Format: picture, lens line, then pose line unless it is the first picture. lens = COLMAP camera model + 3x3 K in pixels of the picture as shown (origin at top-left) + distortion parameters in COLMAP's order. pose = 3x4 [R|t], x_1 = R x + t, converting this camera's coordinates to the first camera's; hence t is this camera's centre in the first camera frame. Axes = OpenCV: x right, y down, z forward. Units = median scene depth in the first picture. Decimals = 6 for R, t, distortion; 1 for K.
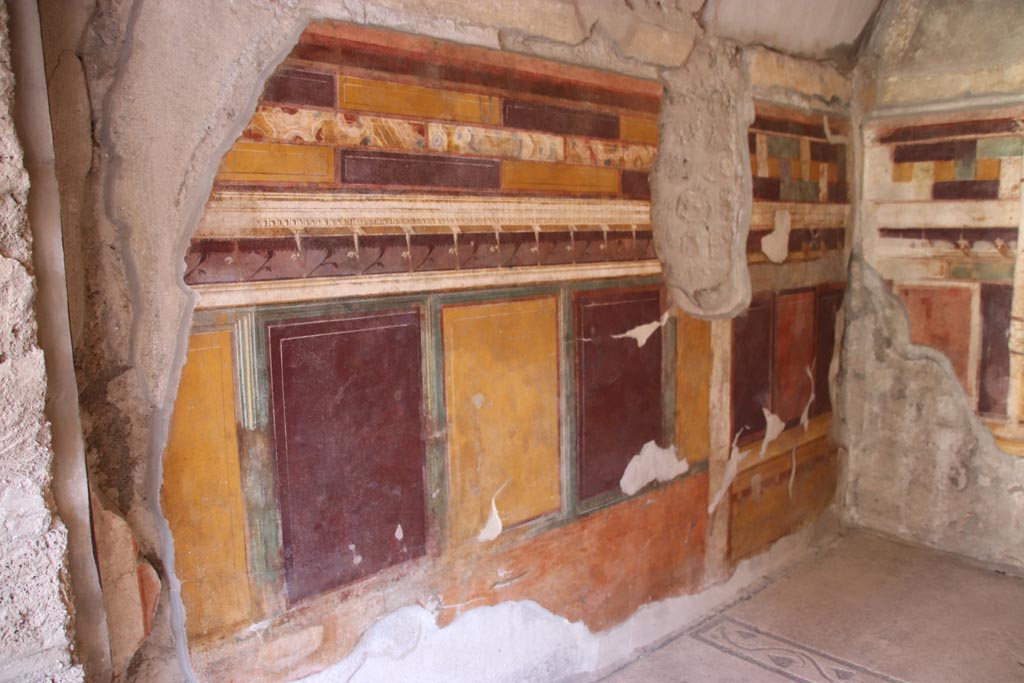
lens RADIAL K [[862.7, 0, 512.0], [0, 862.7, 341.5], [0, 0, 1]] dist [-0.146189, 0.156252]
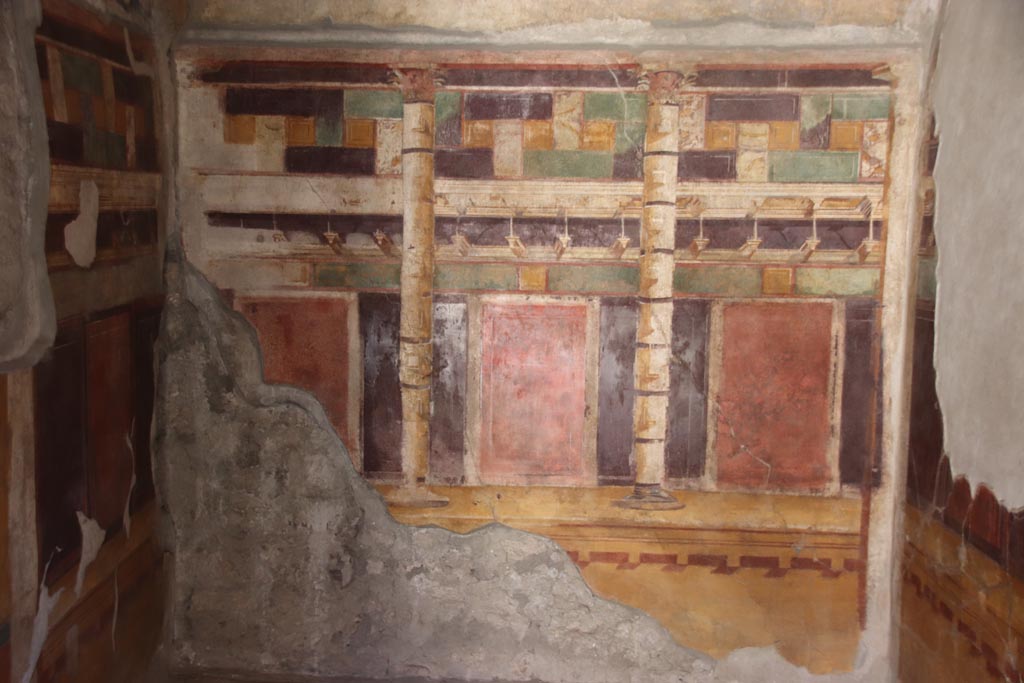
lens RADIAL K [[1260.7, 0, 508.6], [0, 1260.7, 349.3], [0, 0, 1]] dist [0.021804, 0.525646]
pose [[0.707285, -0.053281, 0.704917, -0.107787], [0.065062, 0.997830, 0.010140, -0.023111], [-0.703928, 0.038691, 0.709217, 0.143676]]
